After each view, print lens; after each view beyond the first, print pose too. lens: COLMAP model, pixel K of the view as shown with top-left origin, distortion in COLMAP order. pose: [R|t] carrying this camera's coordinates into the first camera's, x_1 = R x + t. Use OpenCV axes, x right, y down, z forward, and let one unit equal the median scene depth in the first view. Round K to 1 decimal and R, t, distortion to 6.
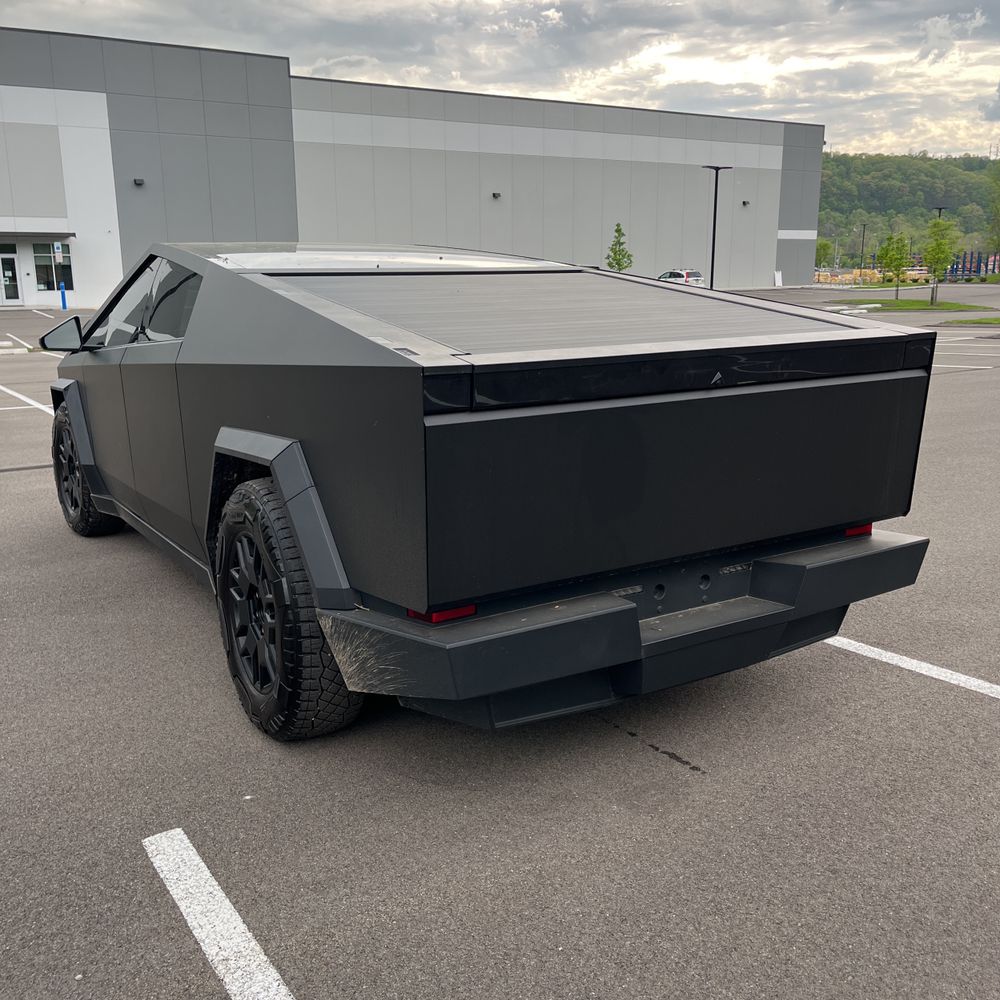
lens RADIAL K [[1008.8, 0, 501.8], [0, 1008.8, 481.2], [0, 0, 1]] dist [0.042294, -0.023588]
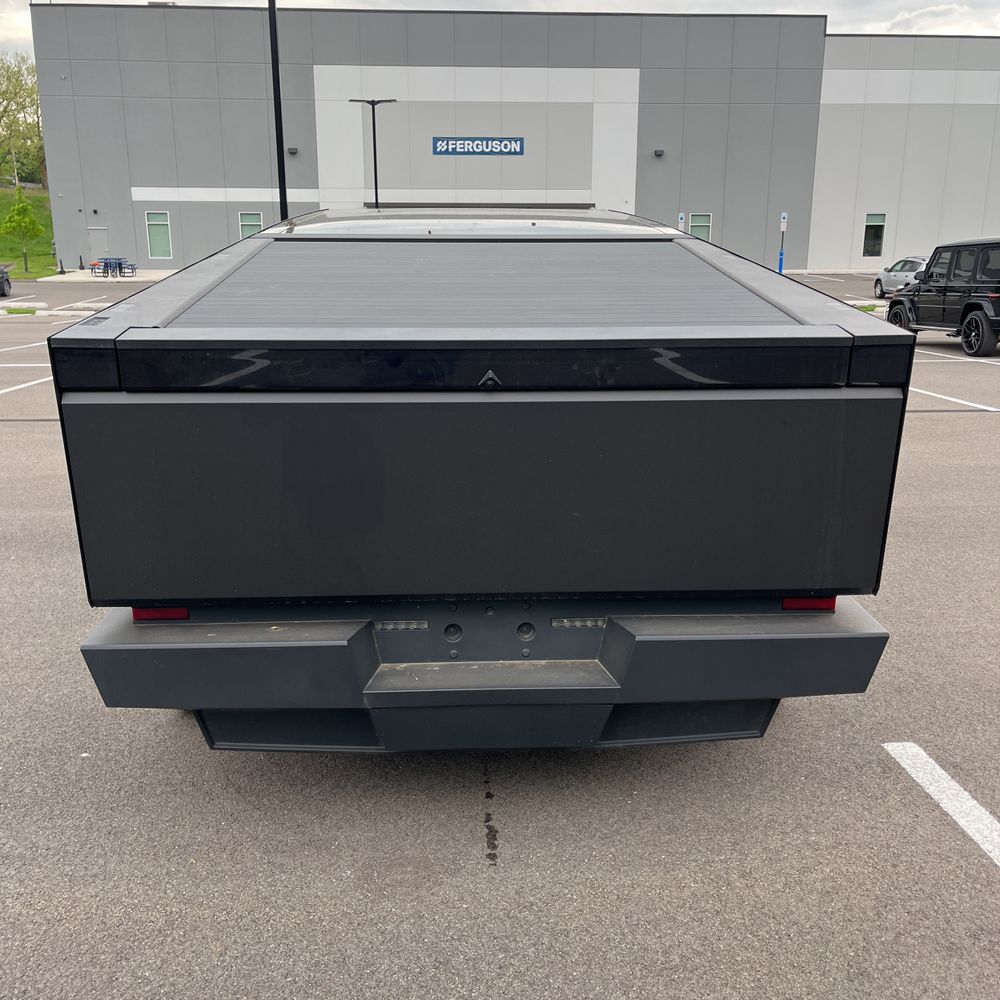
lens RADIAL K [[1008.8, 0, 501.8], [0, 1008.8, 481.2], [0, 0, 1]] dist [0.042294, -0.023588]
pose [[0.875898, 0.122017, -0.466814, 0.490405], [-0.108504, 0.992527, 0.055839, -0.055031], [0.470139, 0.001742, 0.882591, 0.261116]]
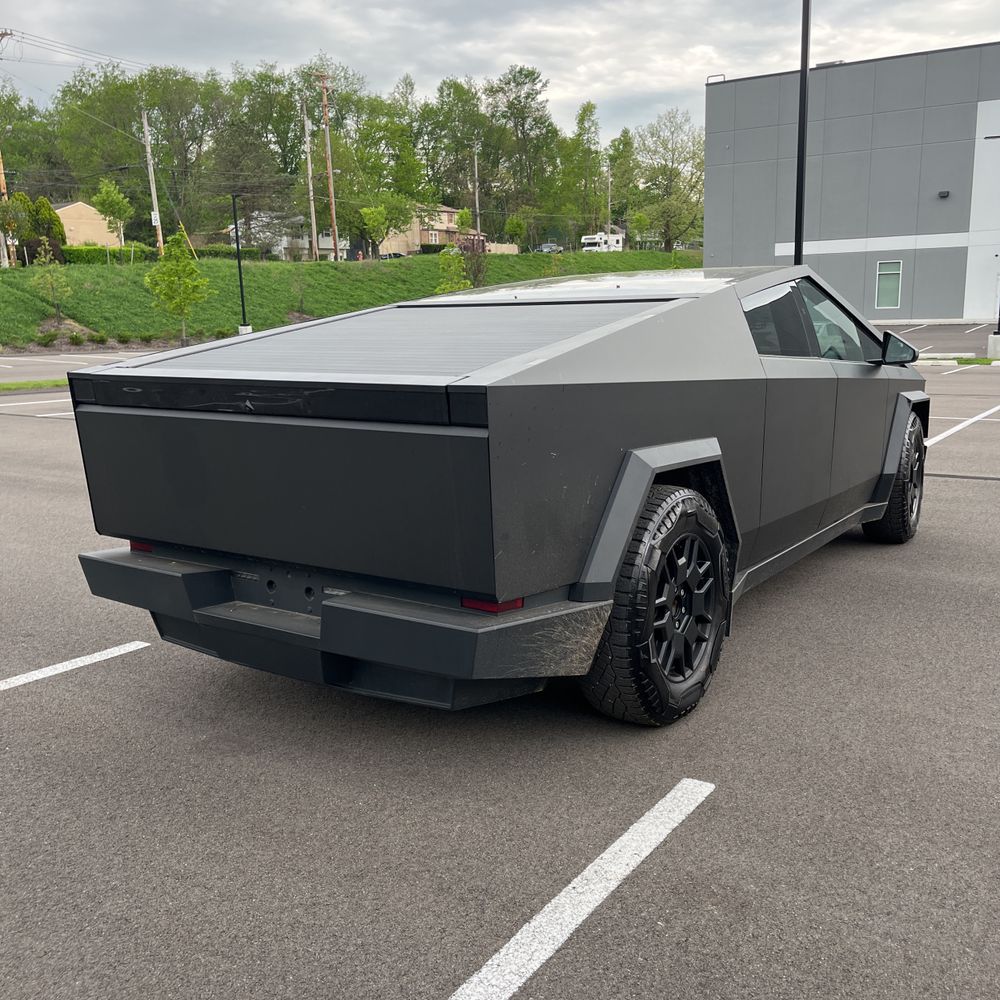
lens RADIAL K [[1015.9, 0, 500.0], [0, 1015.9, 500.0], [0, 0, 1]] dist [0.033541, 0.006514]
pose [[0.409576, 0.173101, -0.895703, 1.134582], [-0.162204, 0.980007, 0.115223, -0.144332], [0.897740, 0.098094, 0.429465, 0.638757]]
